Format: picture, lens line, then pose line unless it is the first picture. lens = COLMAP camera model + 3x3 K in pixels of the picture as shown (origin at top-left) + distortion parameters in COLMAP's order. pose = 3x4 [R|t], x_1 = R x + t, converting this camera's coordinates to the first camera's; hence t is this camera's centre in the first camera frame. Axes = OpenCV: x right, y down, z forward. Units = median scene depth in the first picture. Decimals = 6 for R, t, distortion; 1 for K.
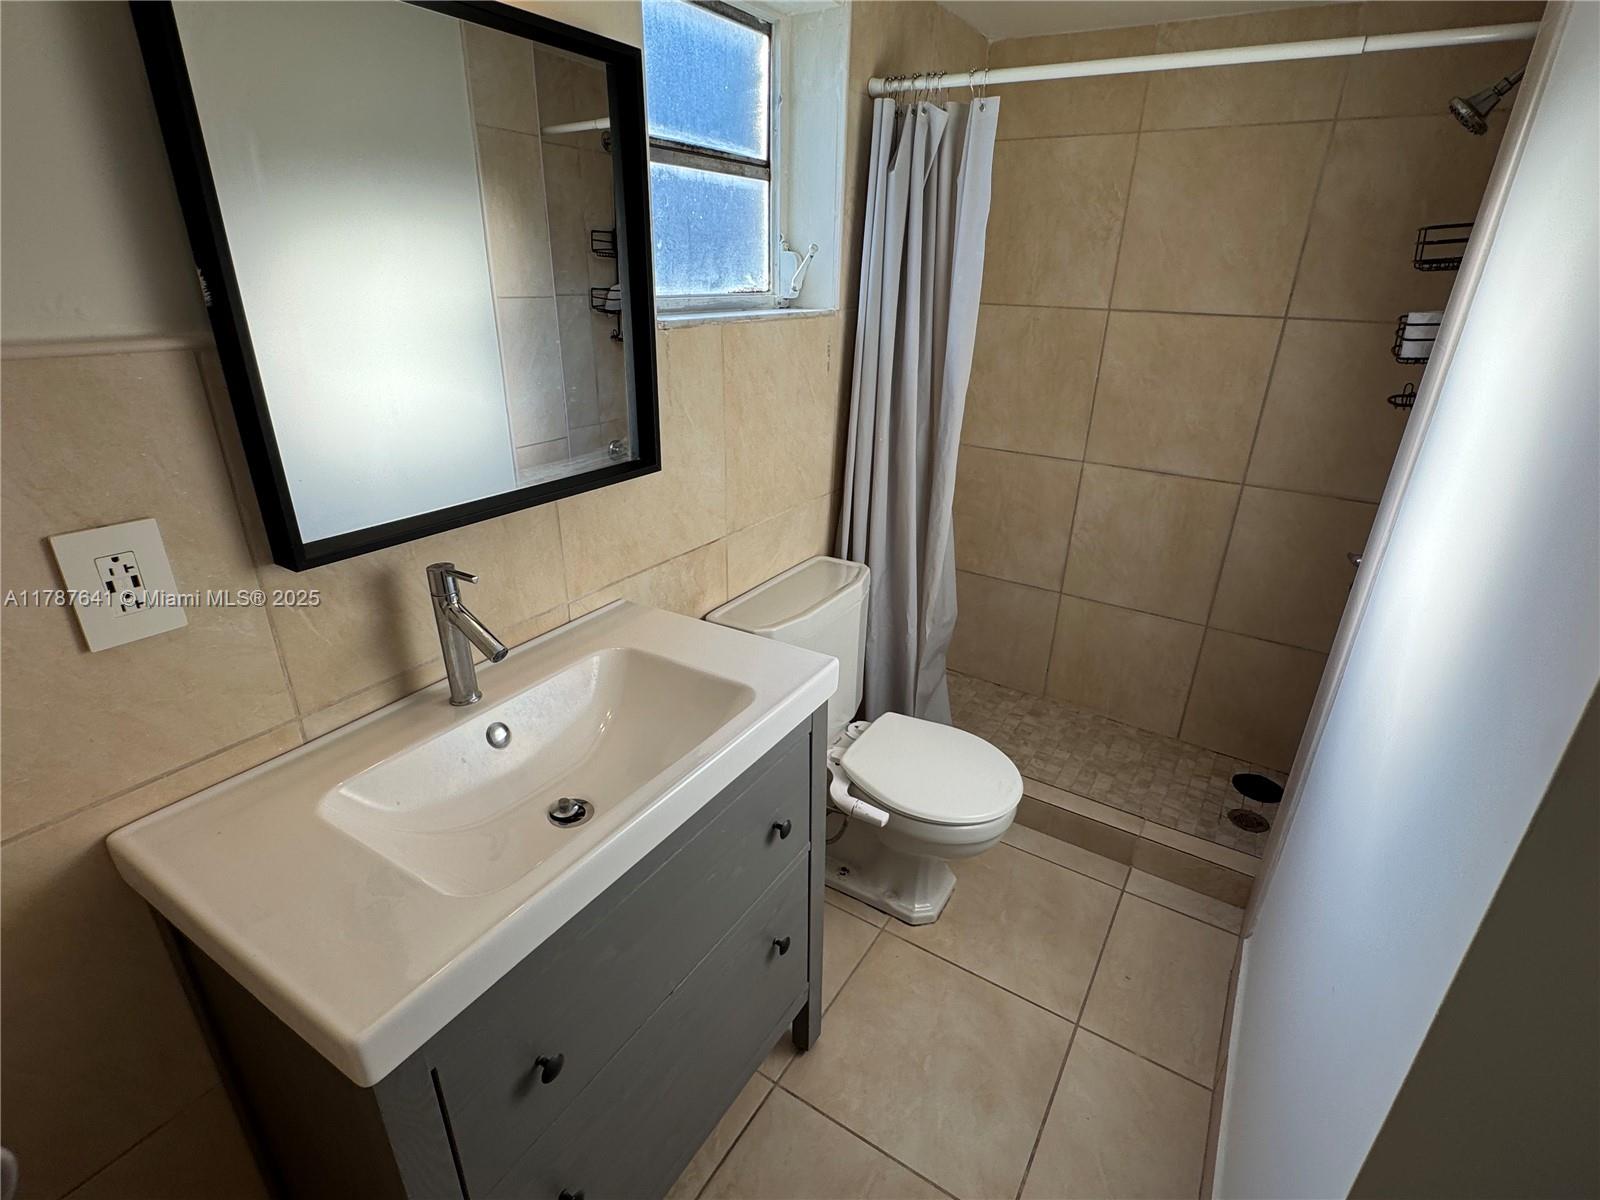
lens RADIAL K [[782.1, 0, 799.4], [0, 782.1, 602.9], [0, 0, 1]] dist [-0.002301, 0.000183]
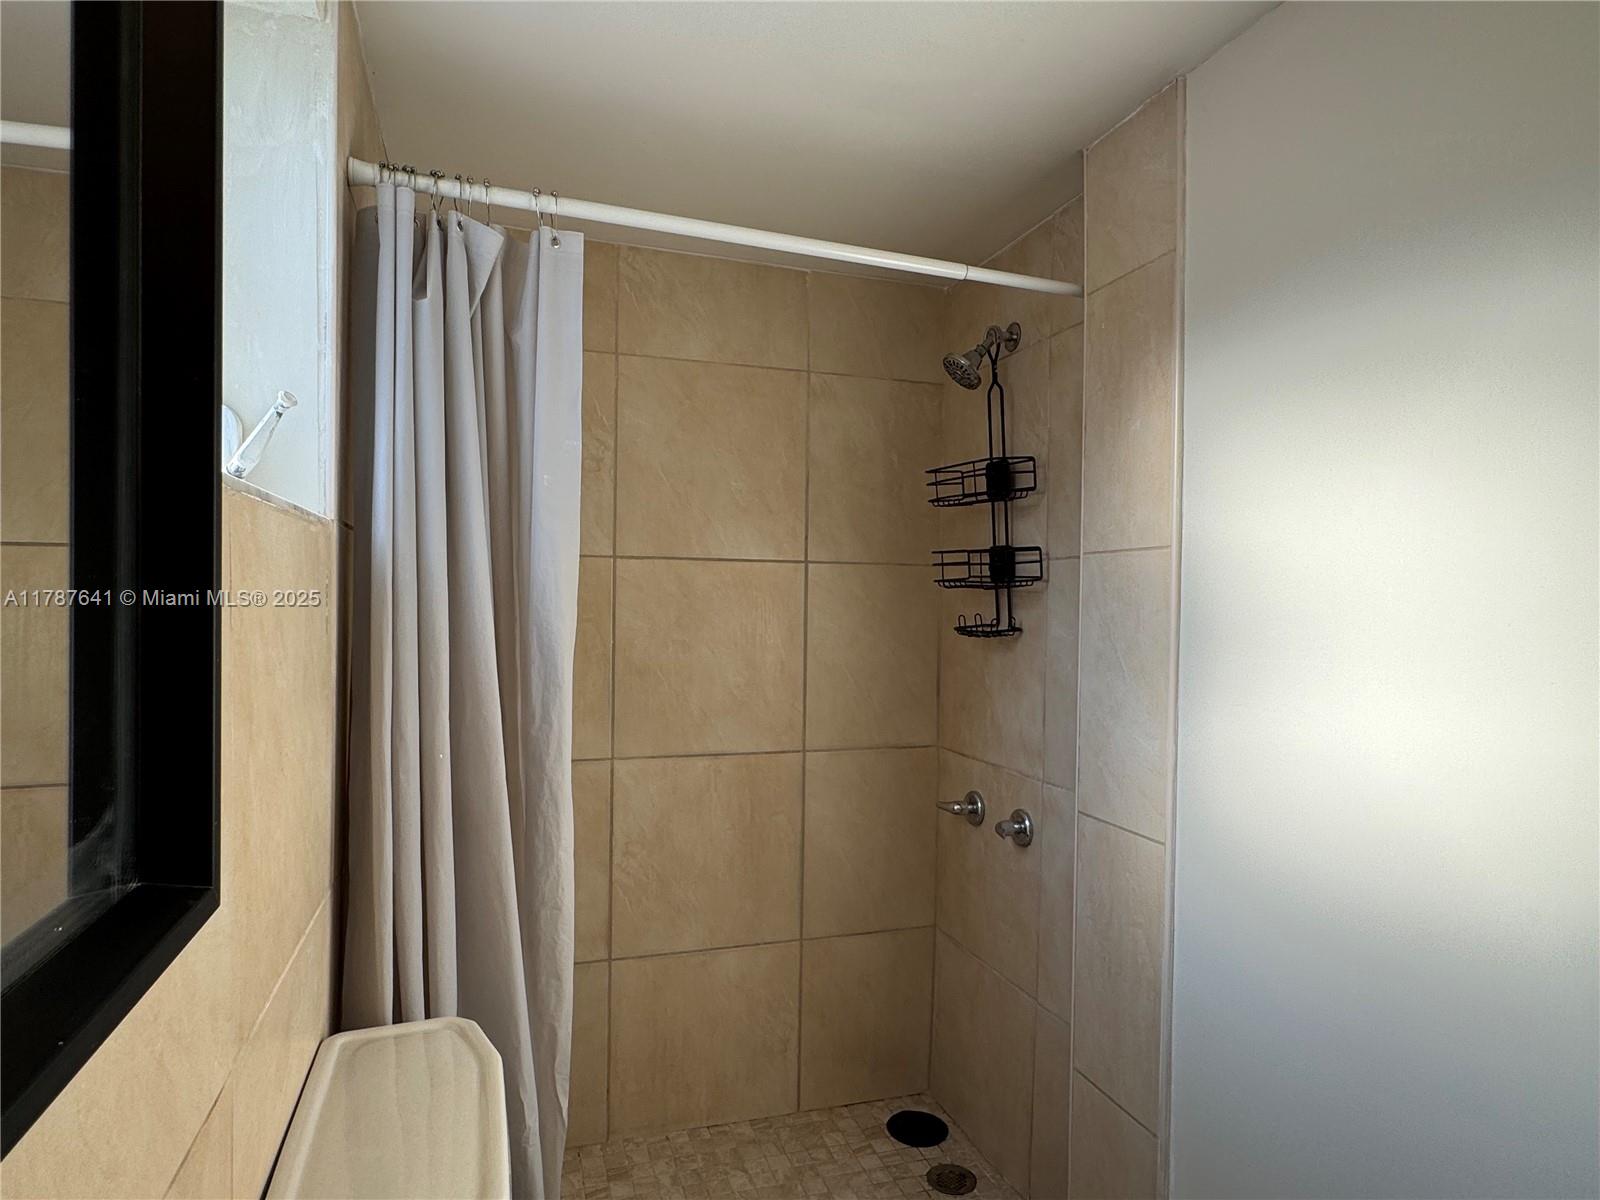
lens RADIAL K [[911.7, 0, 798.5], [0, 911.7, 605.9], [0, 0, 1]] dist [-0.003993, -0.000461]
pose [[0.632100, -0.024462, 0.774501, -0.184876], [0.308308, 0.924922, -0.222409, -0.083396], [-0.710912, 0.379369, 0.592185, 0.384807]]
